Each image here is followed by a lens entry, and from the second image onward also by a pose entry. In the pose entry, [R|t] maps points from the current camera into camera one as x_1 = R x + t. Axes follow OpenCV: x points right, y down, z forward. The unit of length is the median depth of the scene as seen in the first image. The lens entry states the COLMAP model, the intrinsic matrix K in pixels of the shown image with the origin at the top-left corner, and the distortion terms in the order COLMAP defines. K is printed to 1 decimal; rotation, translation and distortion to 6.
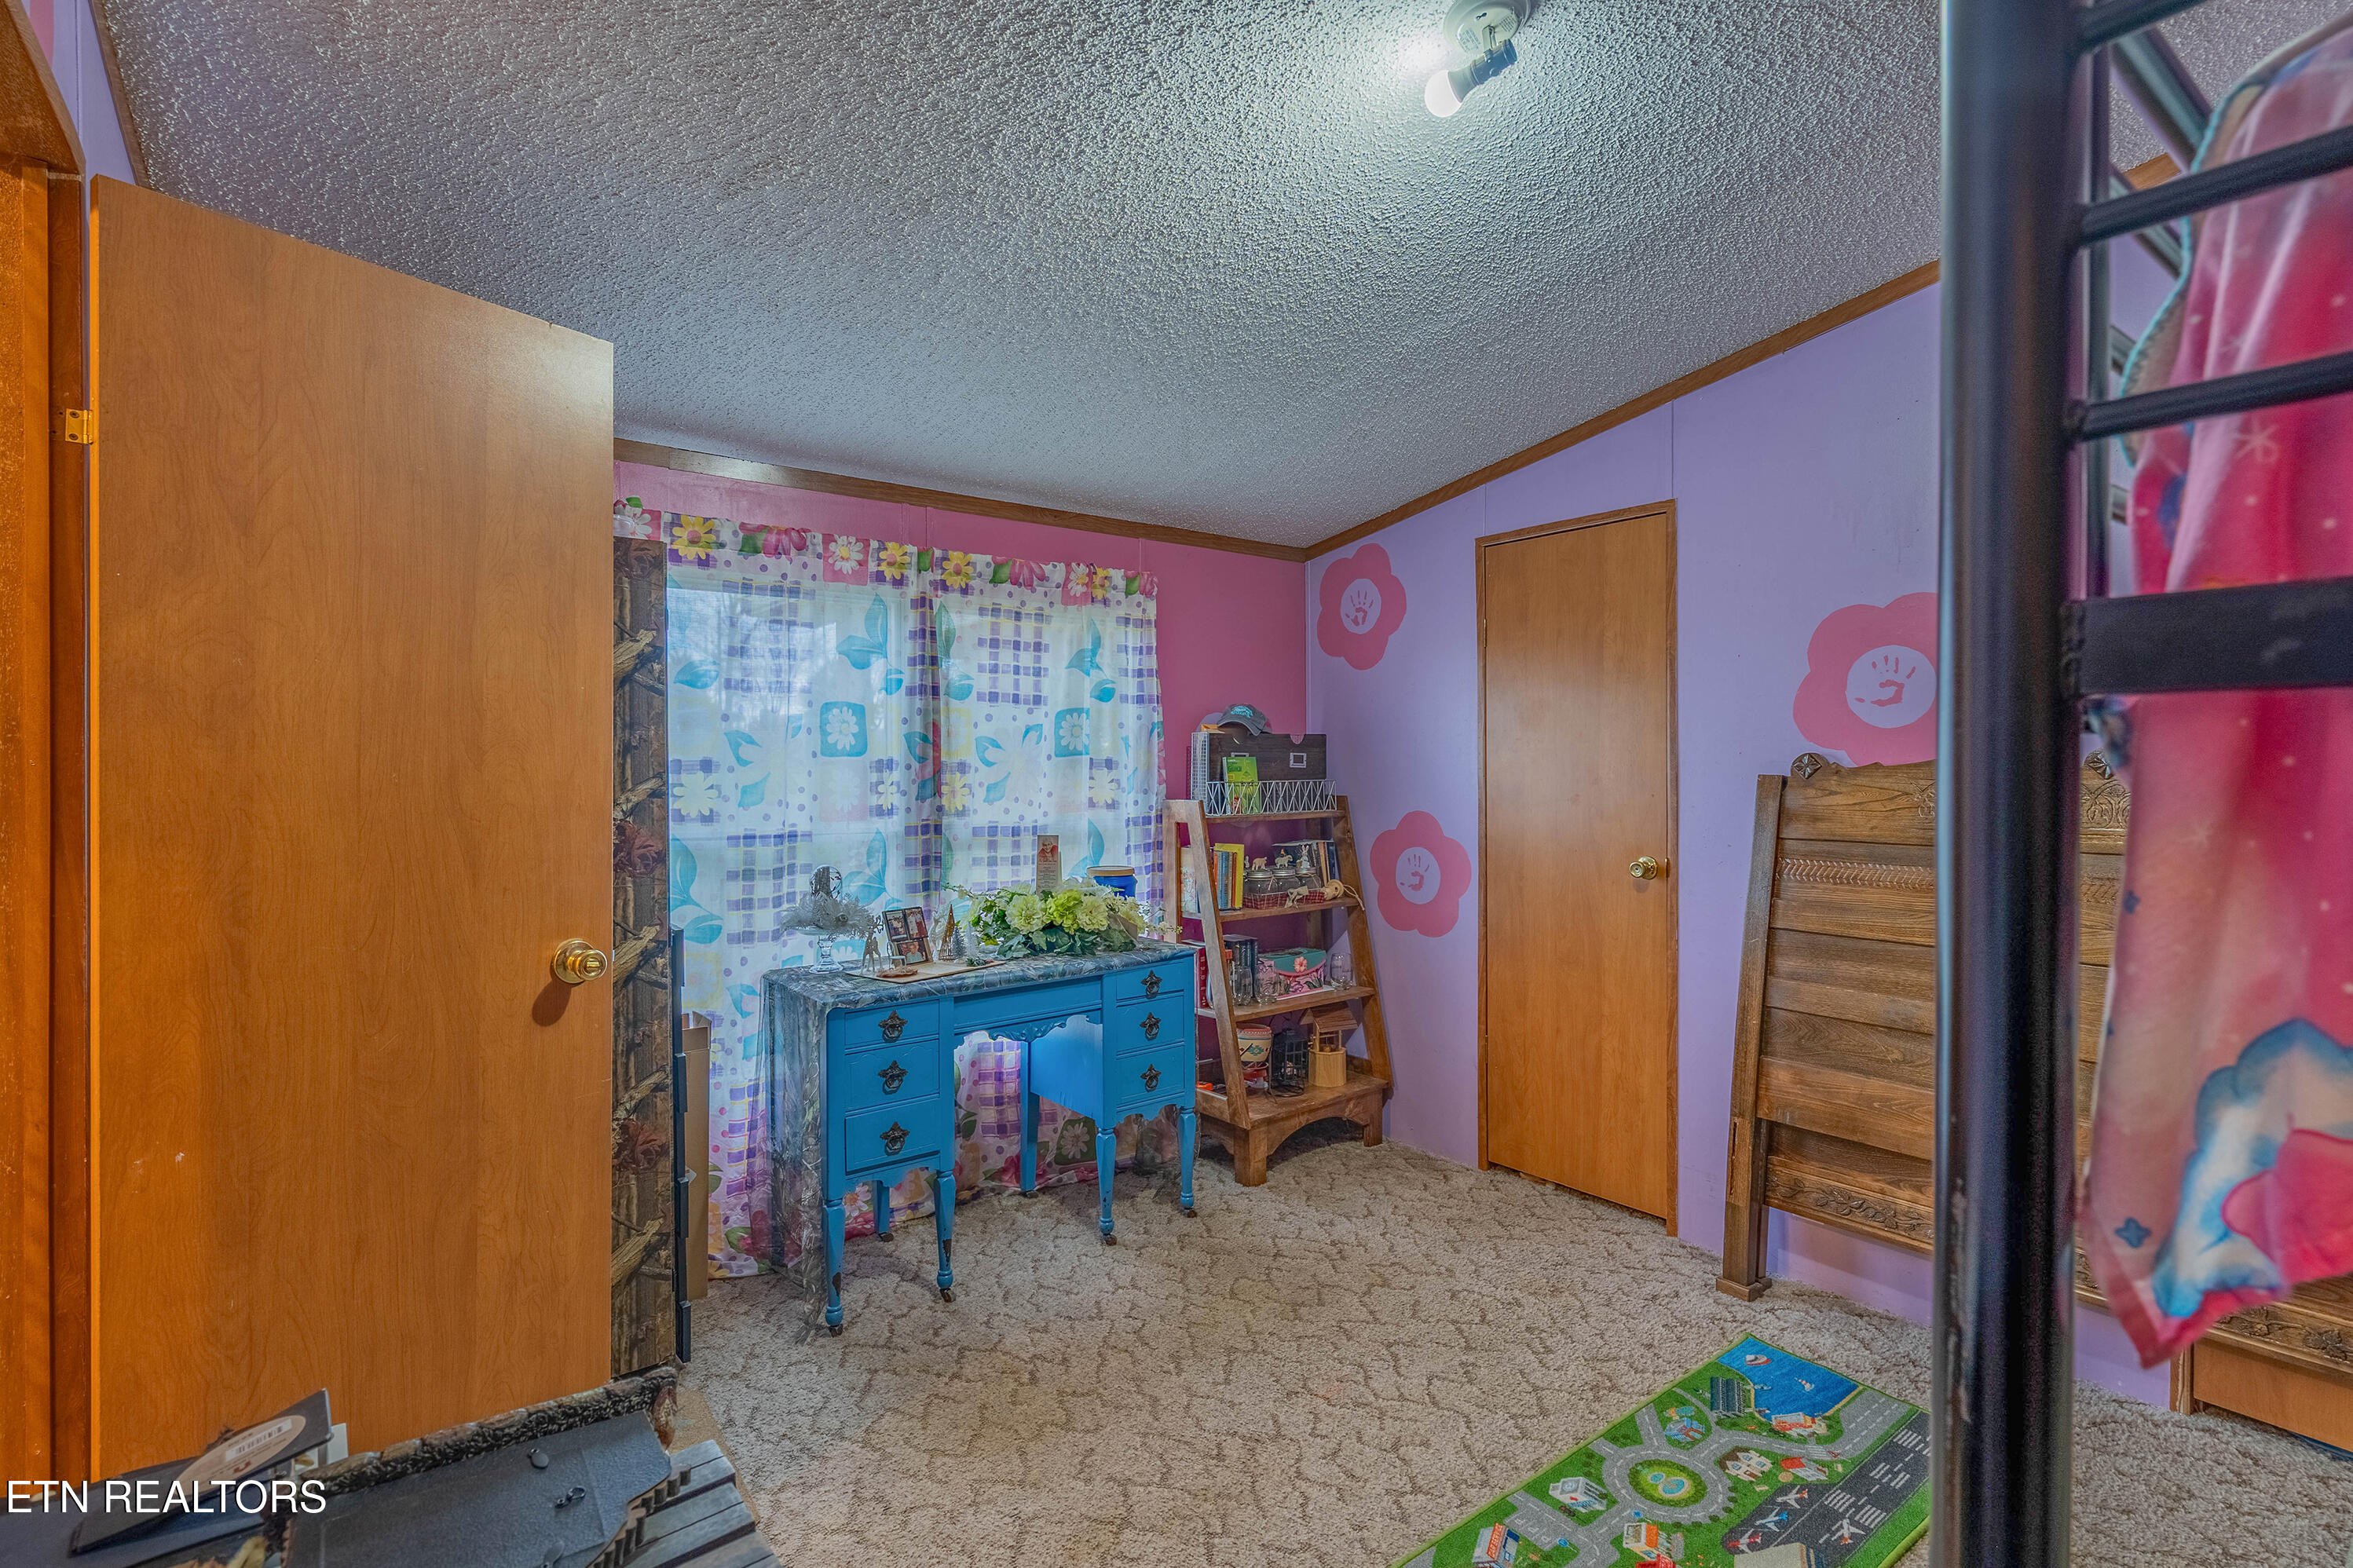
lens RADIAL K [[1104.6, 0, 1168.8], [0, 1104.6, 772.3], [0, 0, 1]] dist [-0.003805, -0.000446]
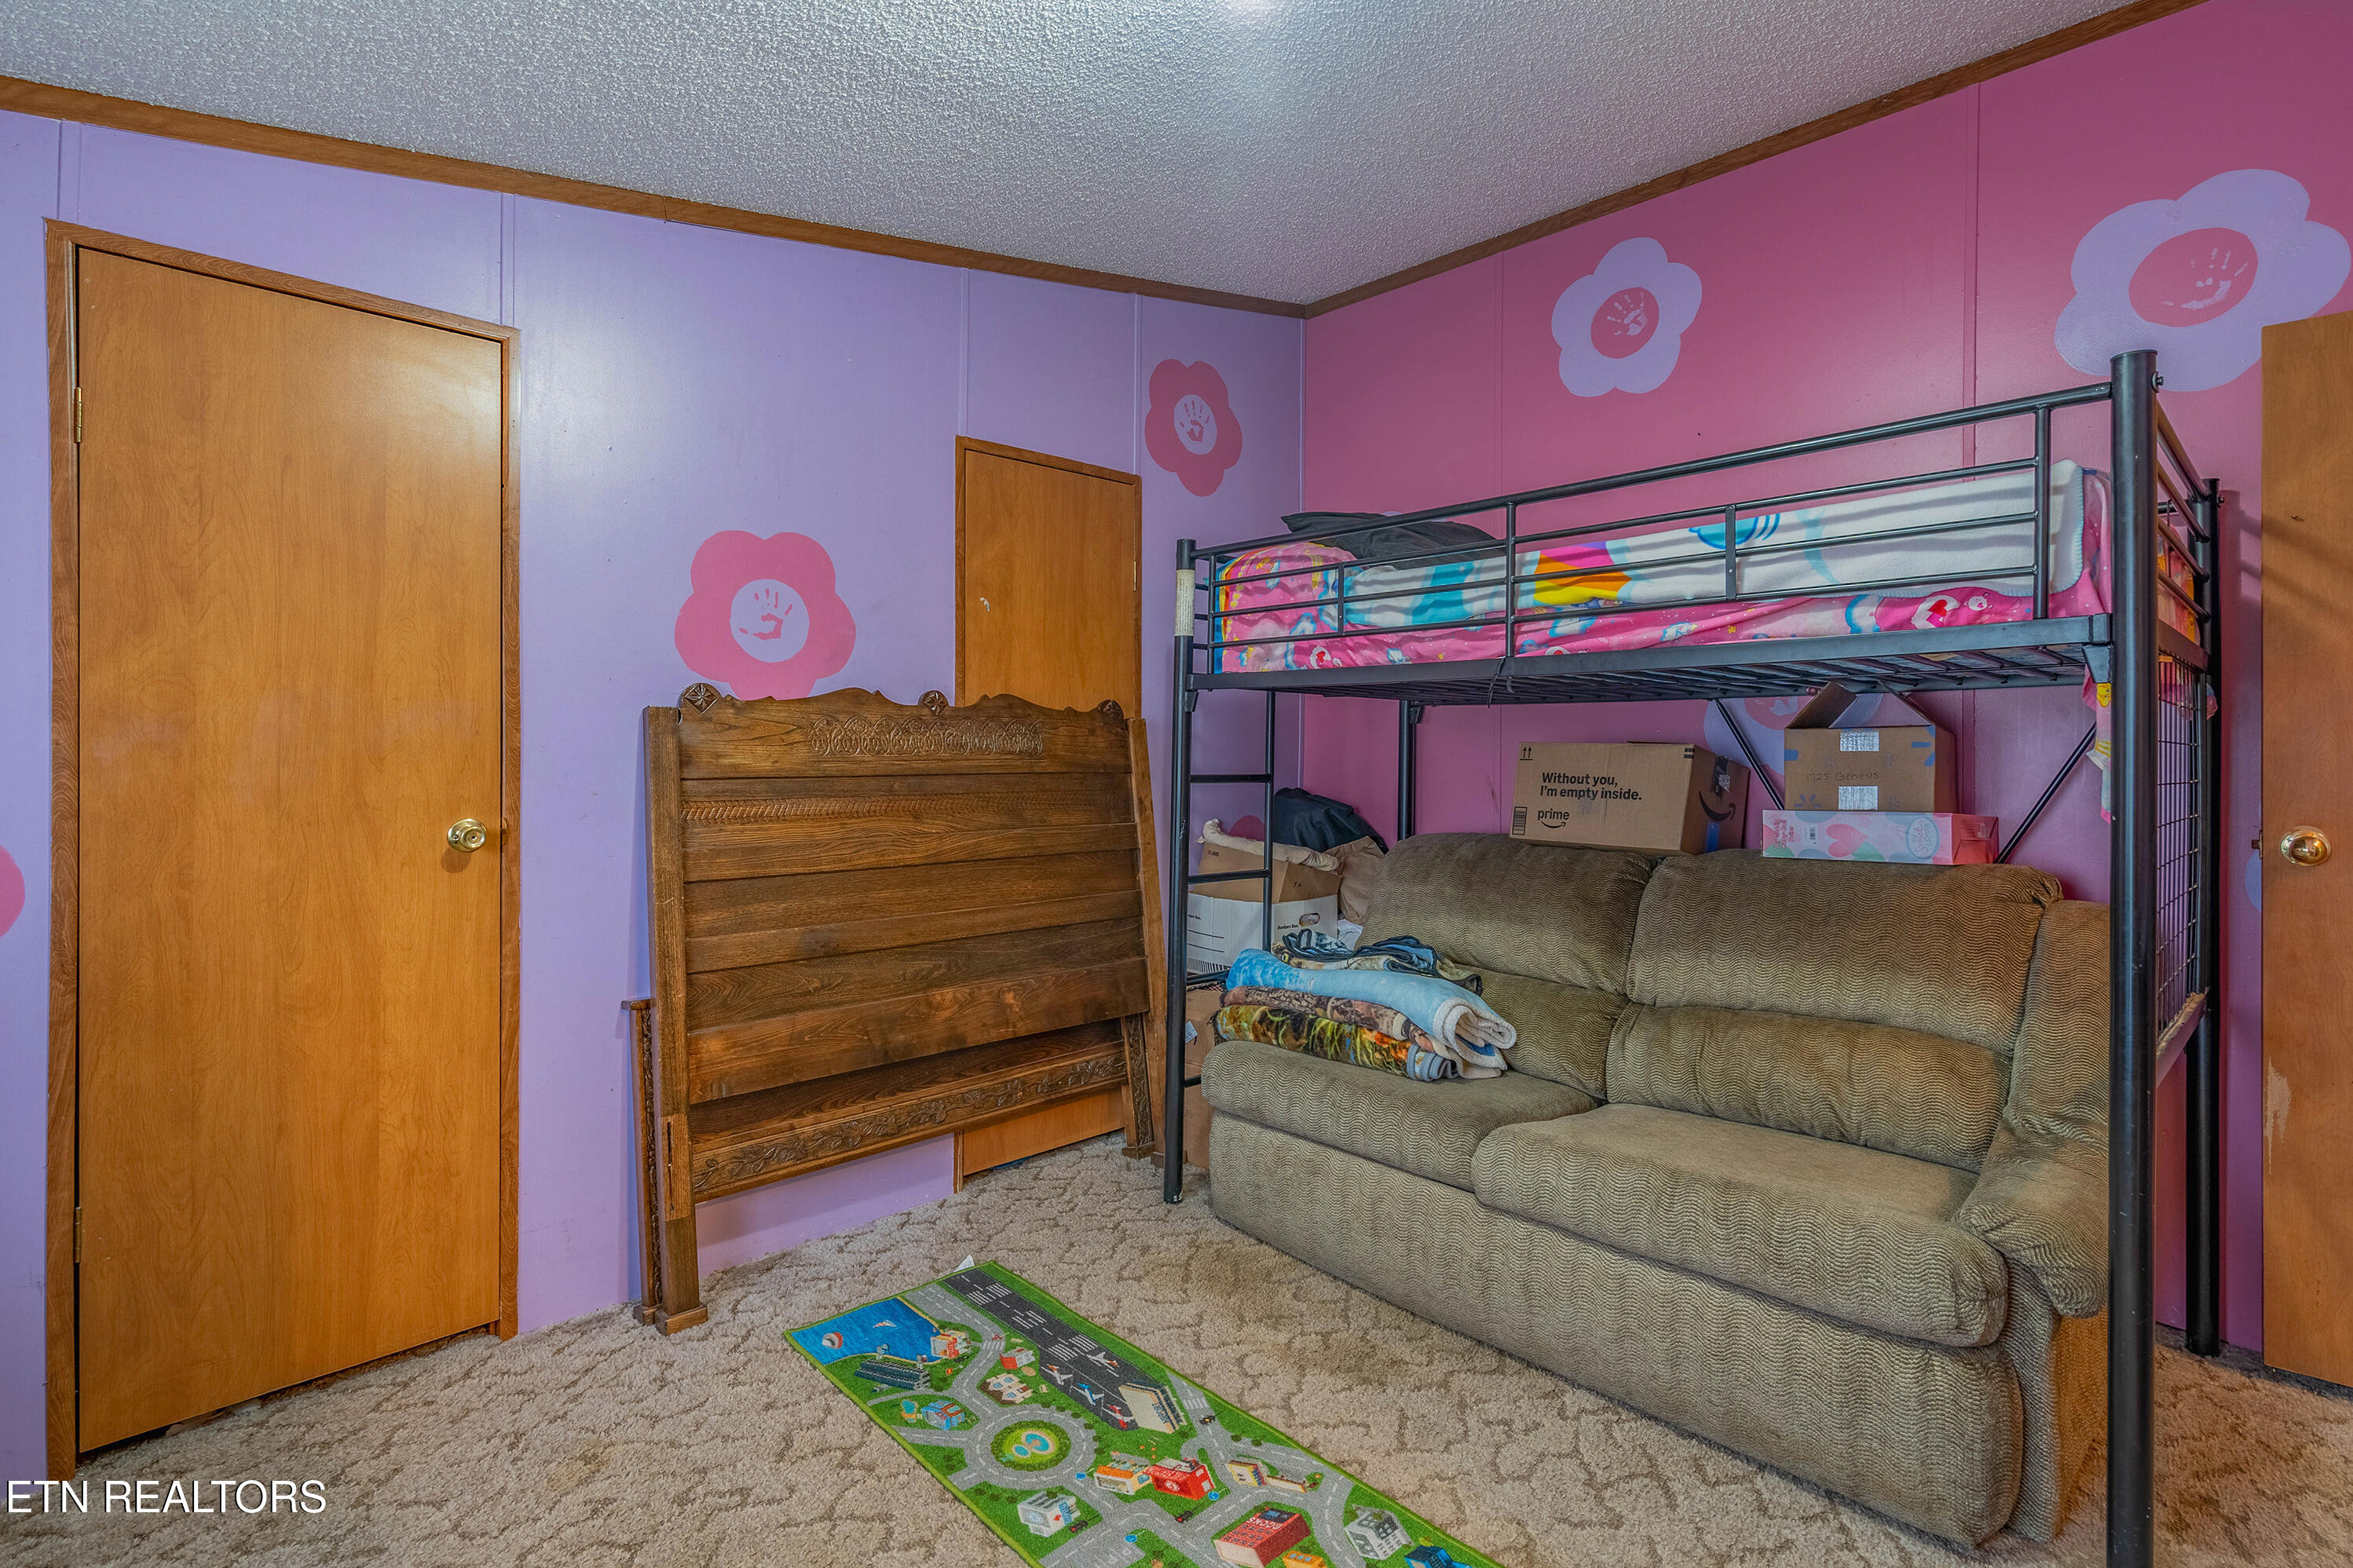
lens RADIAL K [[1104.6, 0, 1170.7], [0, 1104.6, 762.6], [0, 0, 1]] dist [-0.003805, -0.000446]
pose [[-0.124310, 0.003592, 0.992237, -0.379019], [0.012164, 0.999924, -0.002096, 0.056838], [-0.992169, 0.011809, -0.124344, 0.772963]]
